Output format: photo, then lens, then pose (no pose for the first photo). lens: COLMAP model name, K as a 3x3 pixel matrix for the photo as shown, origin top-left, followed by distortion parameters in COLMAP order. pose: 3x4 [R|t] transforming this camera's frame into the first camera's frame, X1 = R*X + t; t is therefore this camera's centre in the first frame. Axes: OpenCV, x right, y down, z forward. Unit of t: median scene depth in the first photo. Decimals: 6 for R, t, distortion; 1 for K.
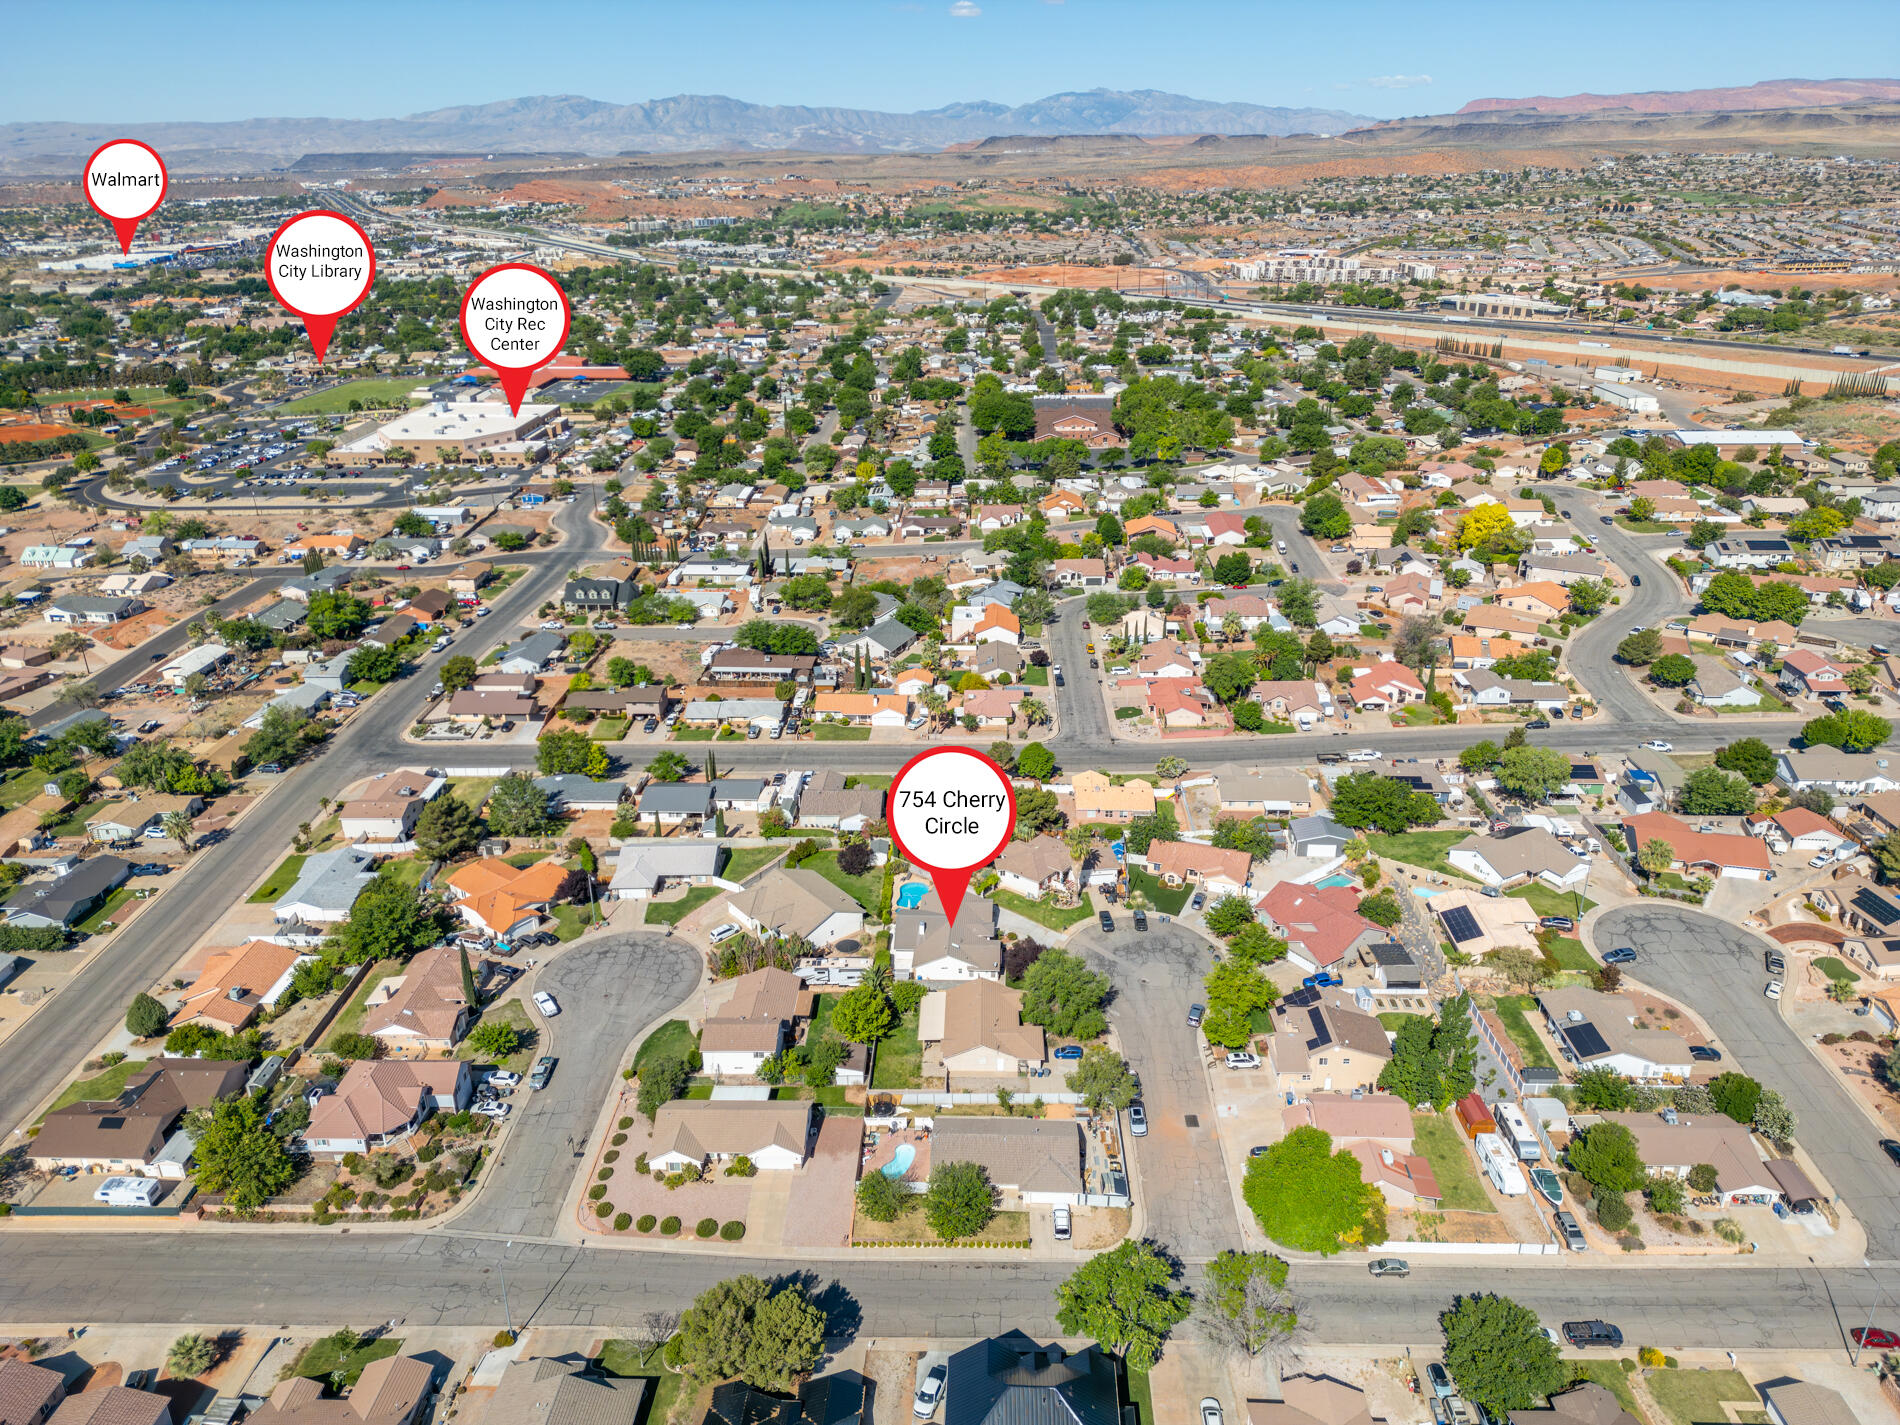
lens RADIAL K [[1318.8, 0, 959.2], [0, 1318.8, 699.7], [0, 0, 1]] dist [0.080324, -0.076839]
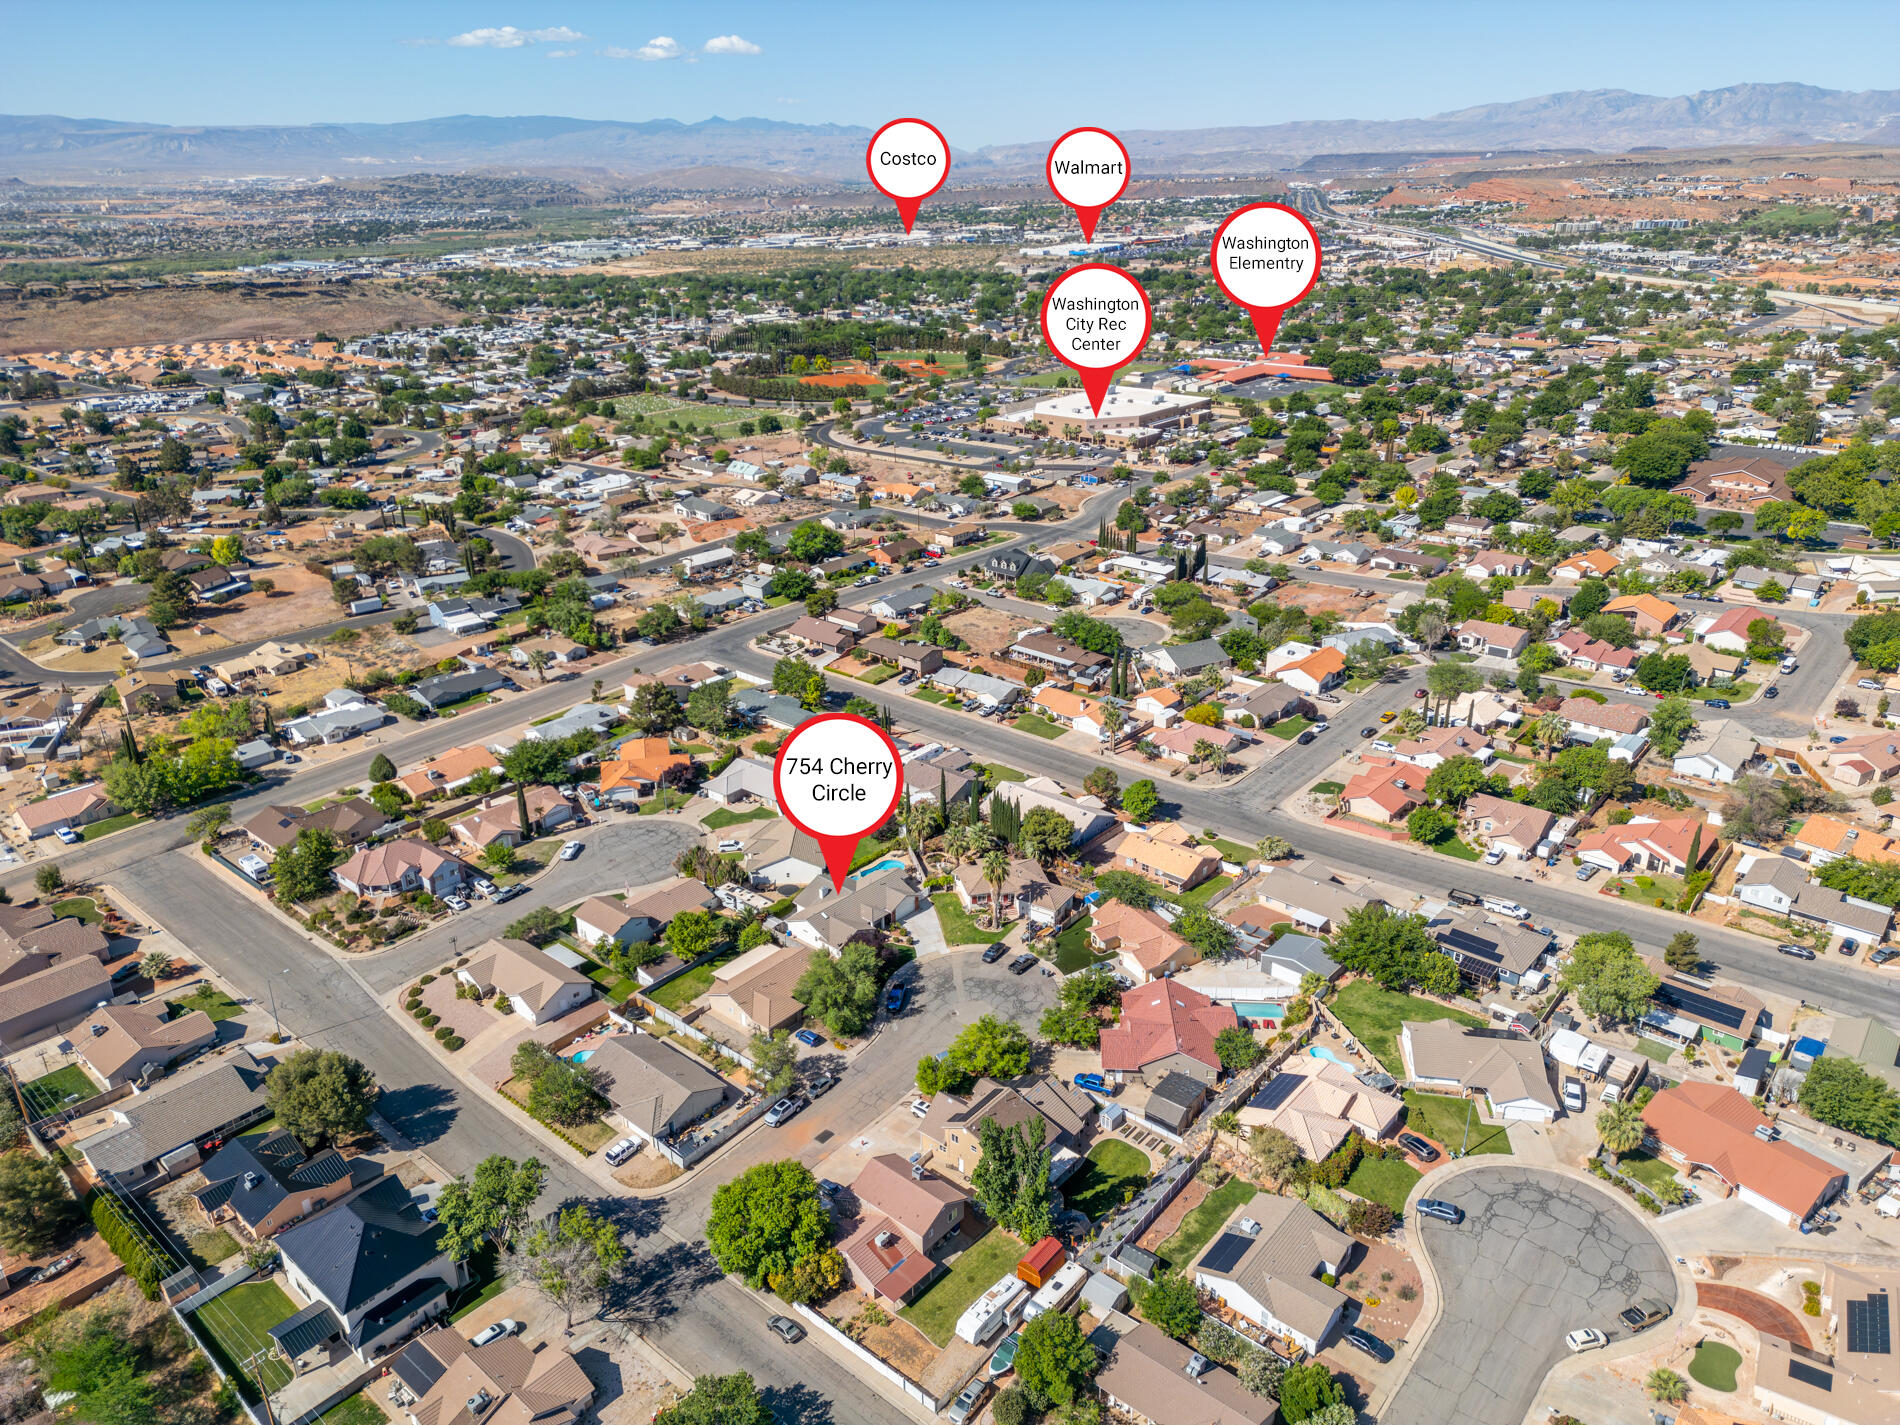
lens RADIAL K [[1318.8, 0, 958.7], [0, 1318.8, 709.2], [0, 0, 1]] dist [0.080324, -0.076839]
pose [[0.783417, 0.239701, -0.573412, 0.407046], [-0.235772, 0.968287, 0.082648, -0.053167], [0.575039, 0.070447, 0.815087, 0.124301]]
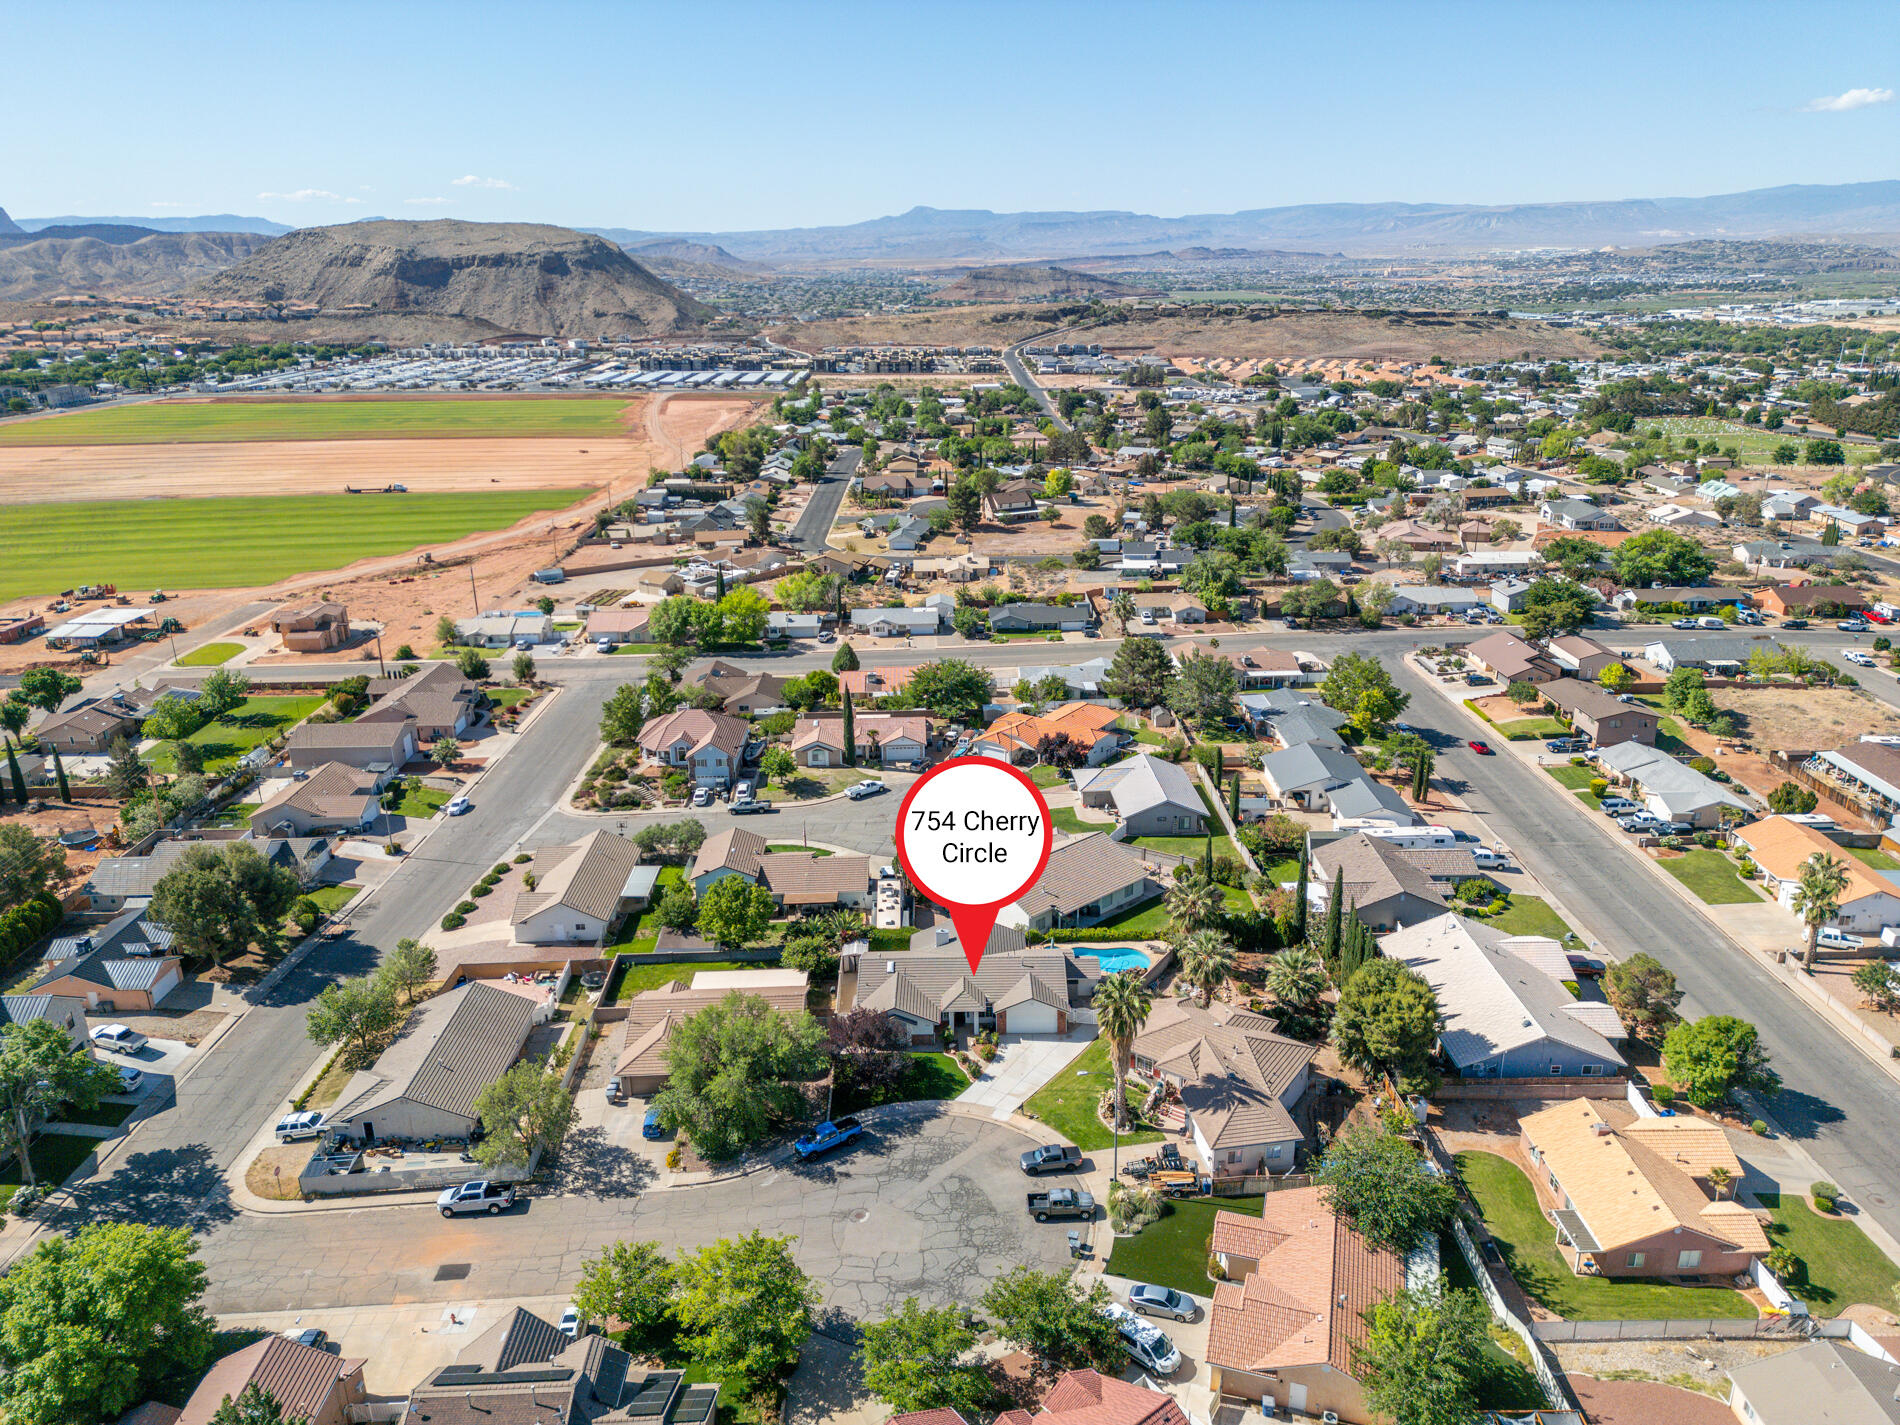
lens RADIAL K [[1318.8, 0, 956.4], [0, 1318.8, 720.5], [0, 0, 1]] dist [0.080324, -0.076839]
pose [[0.052702, 0.340467, -0.938778, 0.349062], [-0.365622, 0.881387, 0.299127, -0.074420], [0.929270, 0.327474, 0.170933, 0.559643]]
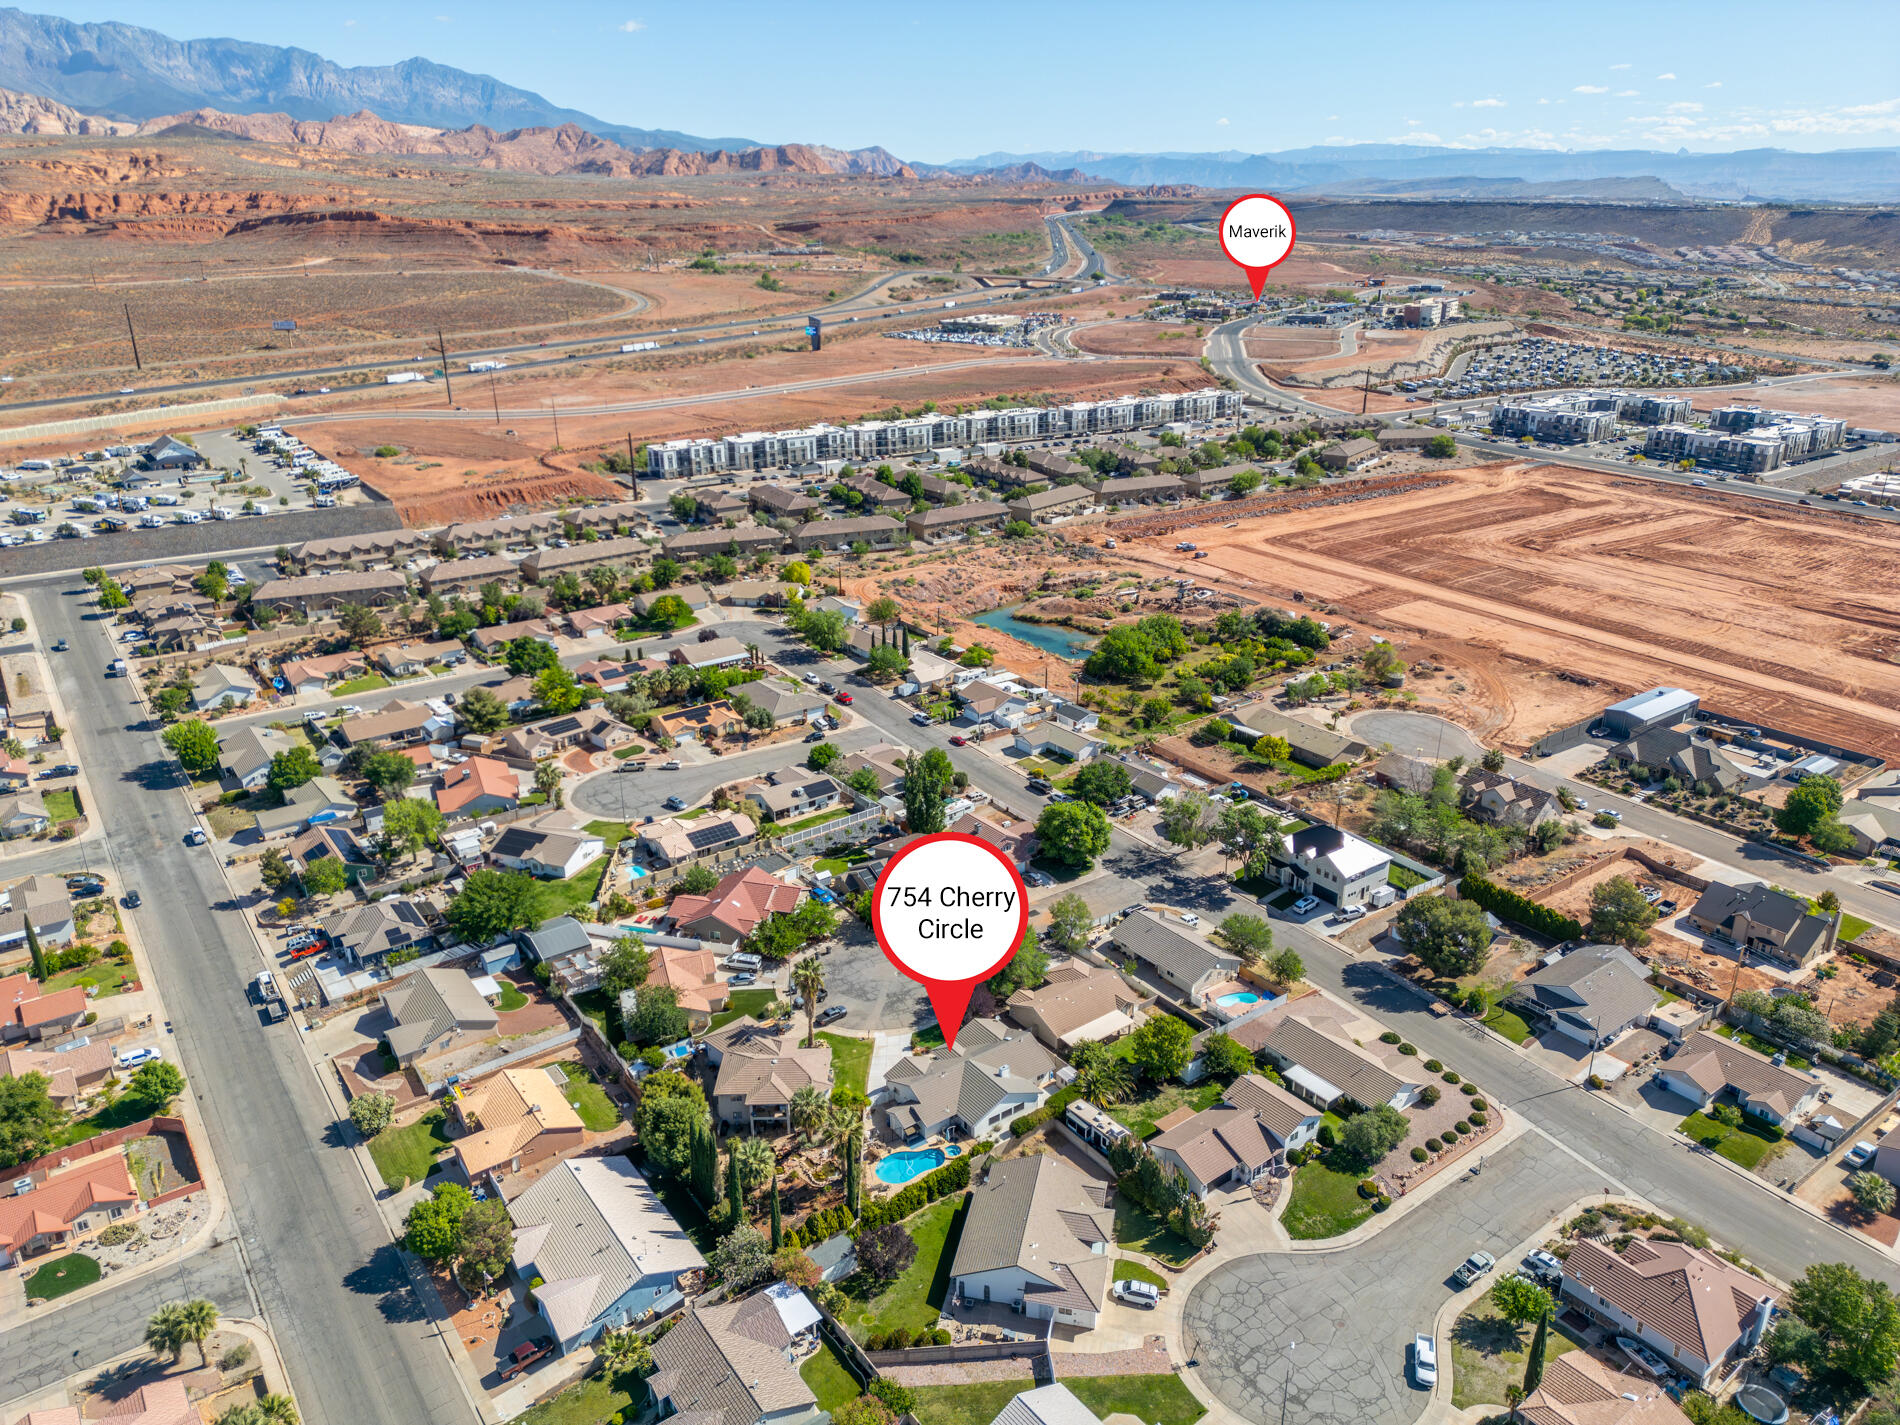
lens RADIAL K [[1318.8, 0, 950.2], [0, 1318.8, 718.0], [0, 0, 1]] dist [0.080324, -0.076839]
pose [[-0.621911, -0.269440, 0.735274, -0.365171], [0.305549, 0.781026, 0.544646, -0.304449], [-0.721017, 0.563384, -0.403401, 0.802599]]
